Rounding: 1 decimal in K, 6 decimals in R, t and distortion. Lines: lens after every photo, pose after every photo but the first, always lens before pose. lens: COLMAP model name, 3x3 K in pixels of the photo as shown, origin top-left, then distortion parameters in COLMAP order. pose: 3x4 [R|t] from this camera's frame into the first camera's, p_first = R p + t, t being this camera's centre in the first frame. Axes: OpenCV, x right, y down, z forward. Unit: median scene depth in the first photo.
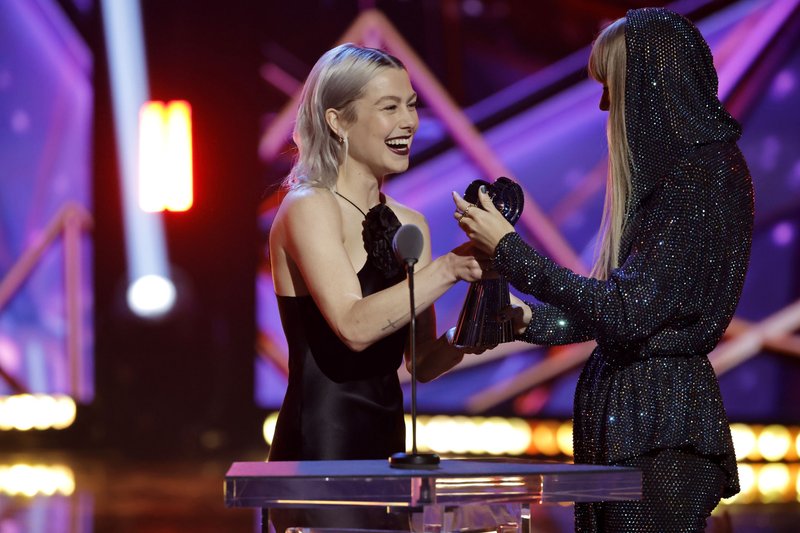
lens RADIAL K [[5353.8, 0, 400.0], [0, 5353.8, 266.5], [0, 0, 1]] dist [0.586212, -9.707273]
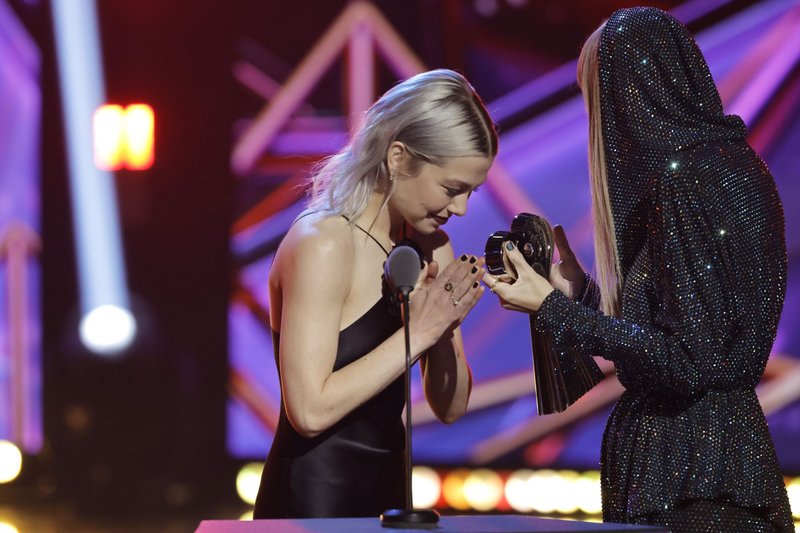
lens RADIAL K [[5353.8, 0, 400.0], [0, 5353.8, 266.5], [0, 0, 1]] dist [0.586212, -9.707273]
pose [[0.999964, 0.000274, 0.008492, -0.006317], [-0.000187, 0.999948, -0.010228, 0.004223], [-0.008495, 0.010226, 0.999912, 0.129188]]
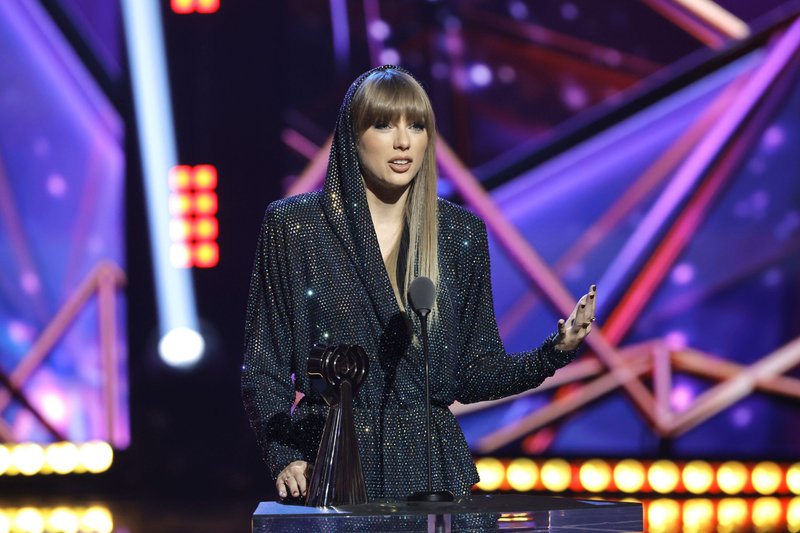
lens RADIAL K [[5353.8, 0, 400.0], [0, 5353.8, 266.5], [0, 0, 1]] dist [0.586212, -9.707273]
pose [[0.999900, -0.013212, -0.005047, 0.002779], [0.013176, 0.999888, -0.007126, -0.002429], [0.005141, 0.007058, 0.999962, -0.068242]]
